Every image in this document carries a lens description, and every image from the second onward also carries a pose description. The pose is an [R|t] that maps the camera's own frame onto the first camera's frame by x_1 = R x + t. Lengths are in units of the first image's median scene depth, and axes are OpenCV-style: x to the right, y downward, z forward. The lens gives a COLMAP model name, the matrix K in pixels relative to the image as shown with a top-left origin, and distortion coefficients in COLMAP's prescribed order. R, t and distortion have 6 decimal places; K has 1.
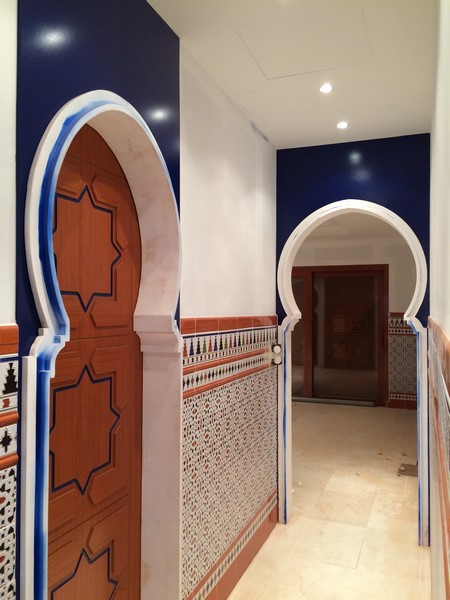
lens RADIAL K [[511.9, 0, 225.0], [0, 511.9, 300.0], [0, 0, 1]] dist [0.088992, -0.134024]
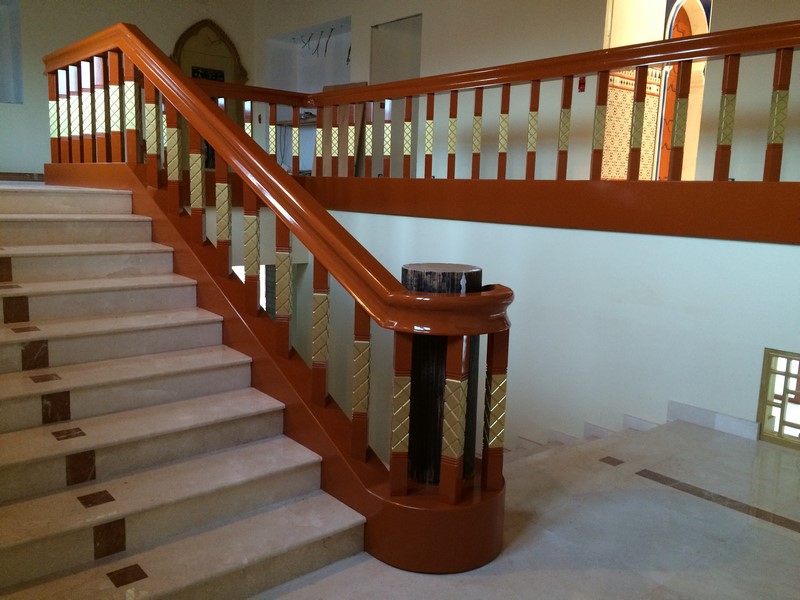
lens RADIAL K [[682.6, 0, 395.2], [0, 682.6, 297.2], [0, 0, 1]] dist [0.088992, -0.134024]
pose [[0.882911, 0.100004, -0.458766, 0.381997], [-0.022693, 0.985002, 0.171043, 0.877977], [0.468991, -0.140605, 0.871939, -4.436358]]
